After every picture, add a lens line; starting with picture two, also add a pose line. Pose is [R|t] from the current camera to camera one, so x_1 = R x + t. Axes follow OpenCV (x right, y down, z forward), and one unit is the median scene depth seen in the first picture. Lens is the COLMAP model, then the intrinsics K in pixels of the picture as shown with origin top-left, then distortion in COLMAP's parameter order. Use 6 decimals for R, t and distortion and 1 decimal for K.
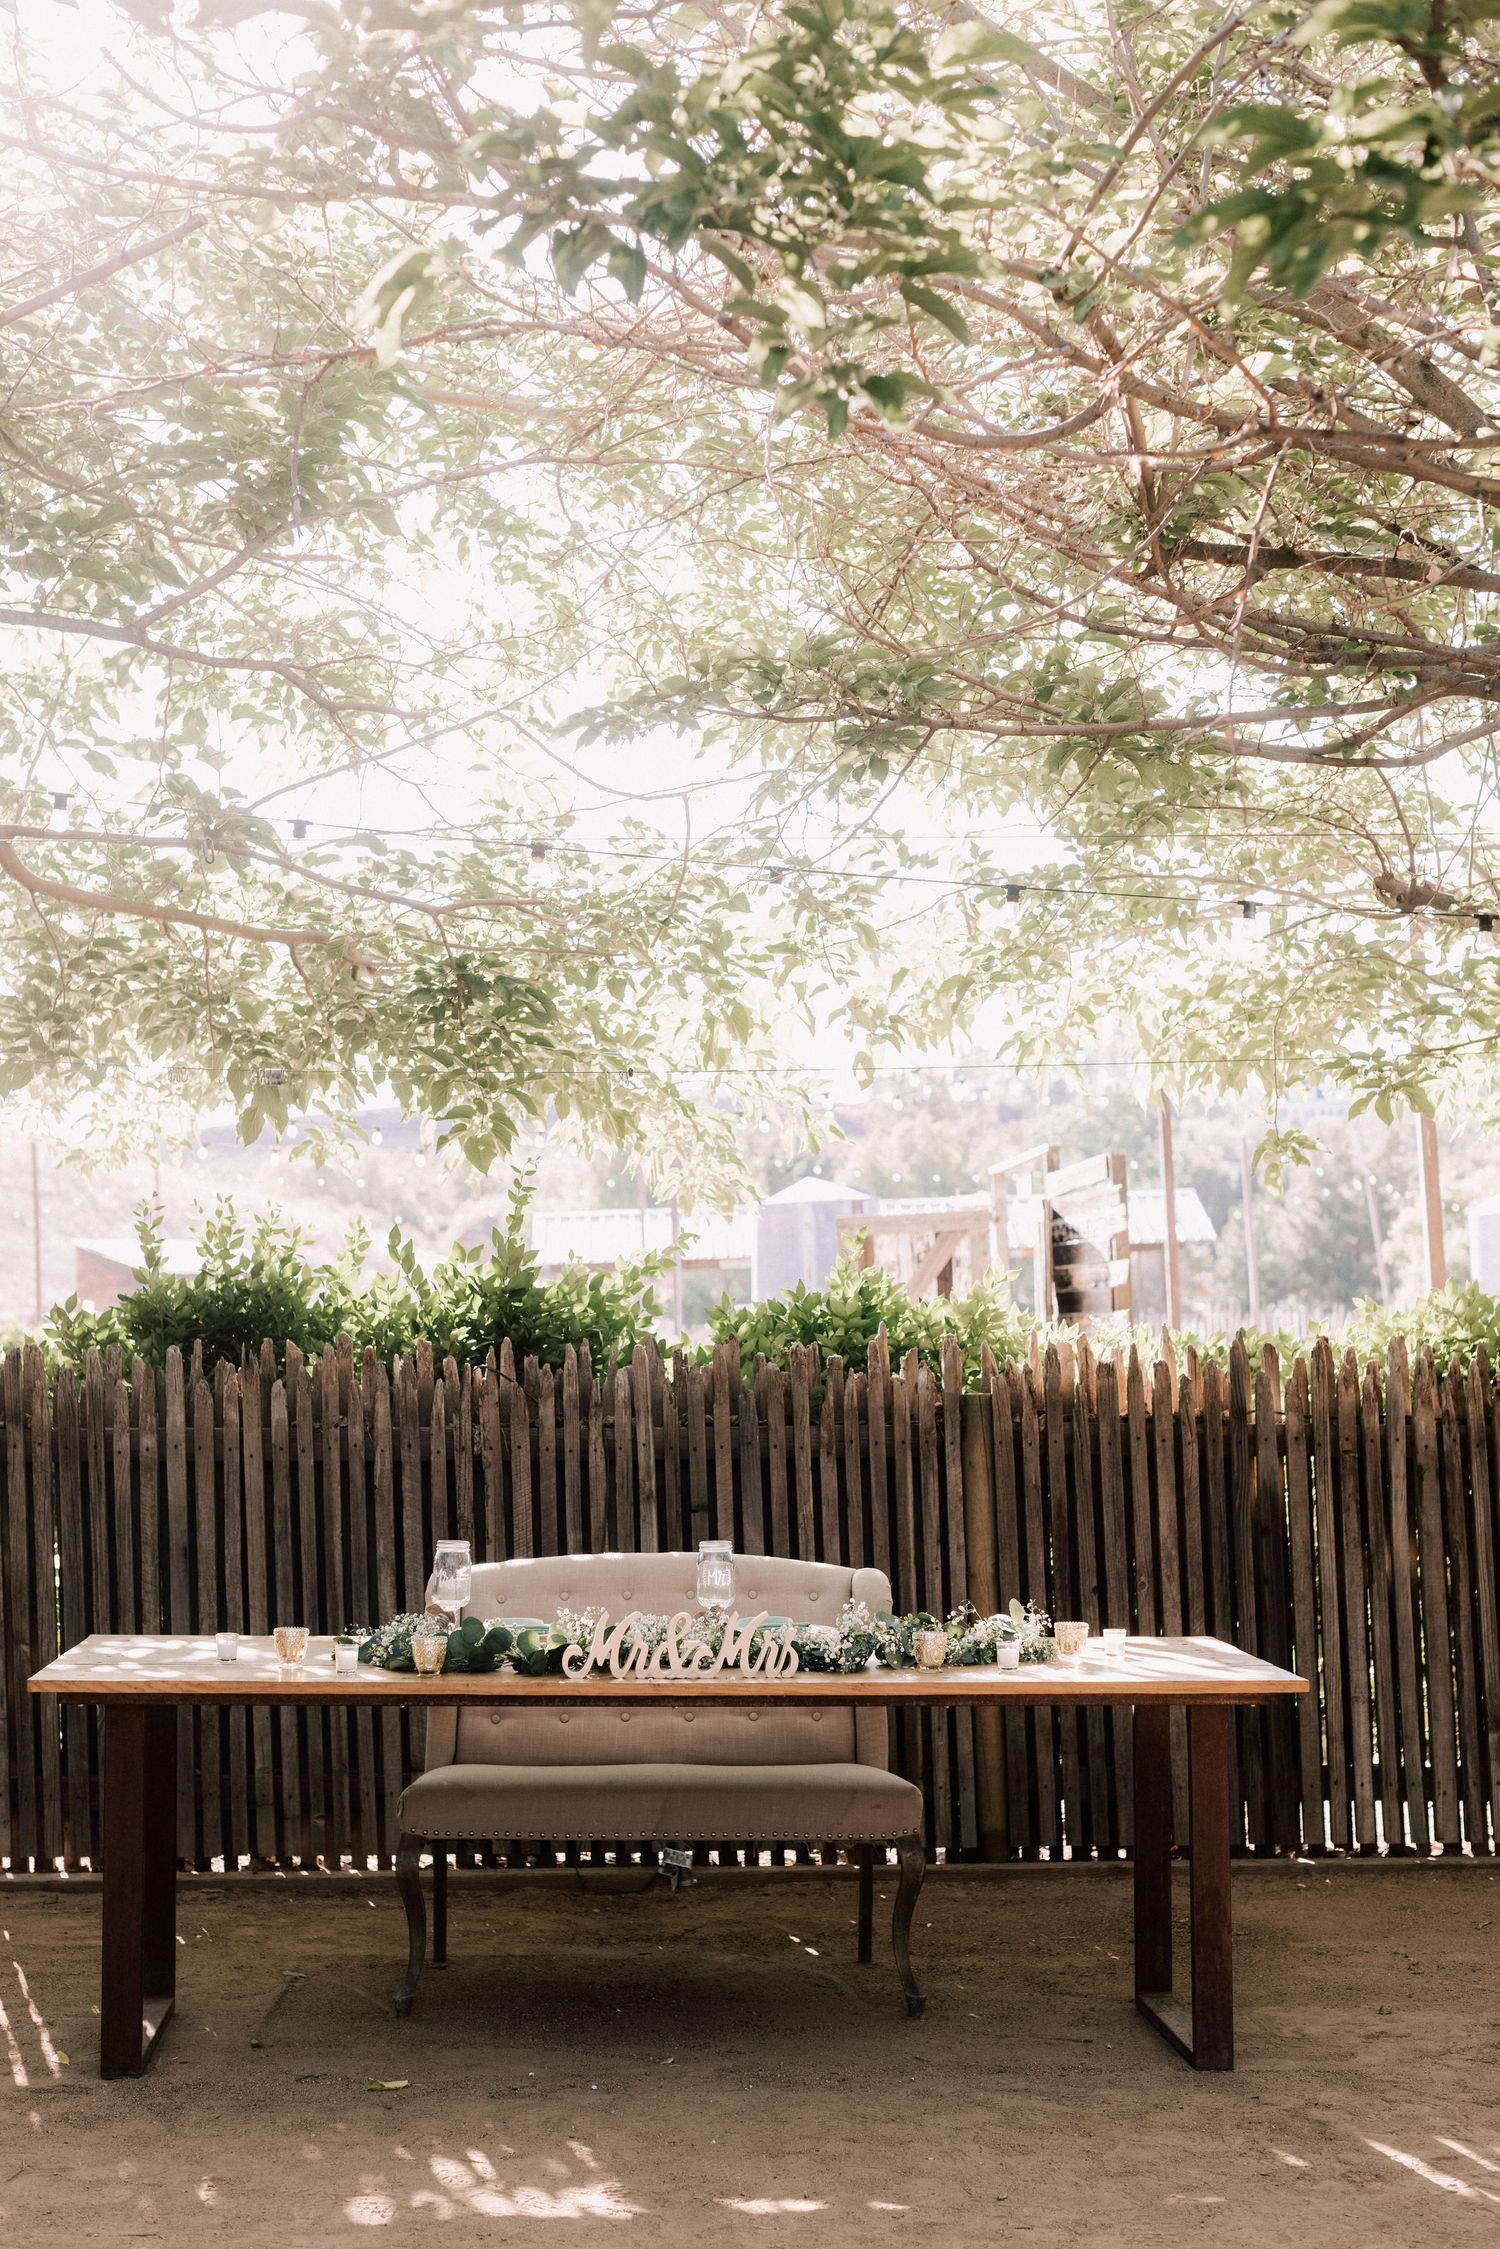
lens RADIAL K [[3280.5, 0, 744.6], [0, 3280.5, 1122.5], [0, 0, 1]] dist [0.014082, 0.000000]
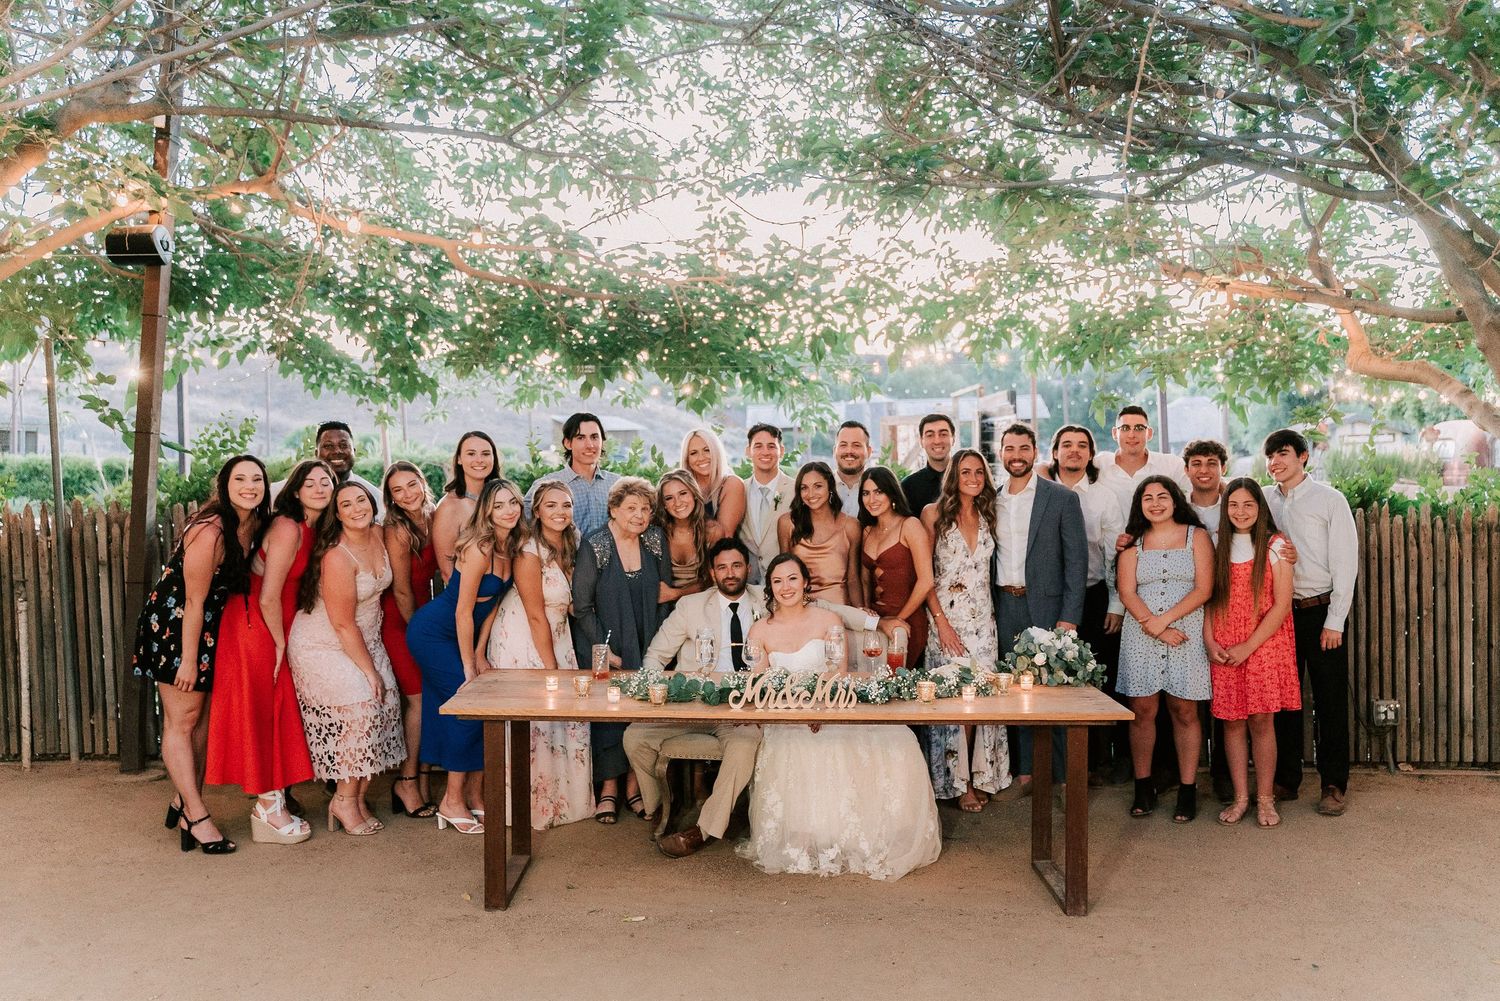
lens RADIAL K [[1421.7, 0, 781.4], [0, 1421.7, 472.9], [0, 0, 1]] dist [0.006327, 0.000000]
pose [[0.999134, -0.001035, -0.041591, 0.005397], [0.004189, 0.997113, 0.075812, -0.016872], [0.041393, -0.075920, 0.996254, 0.158174]]
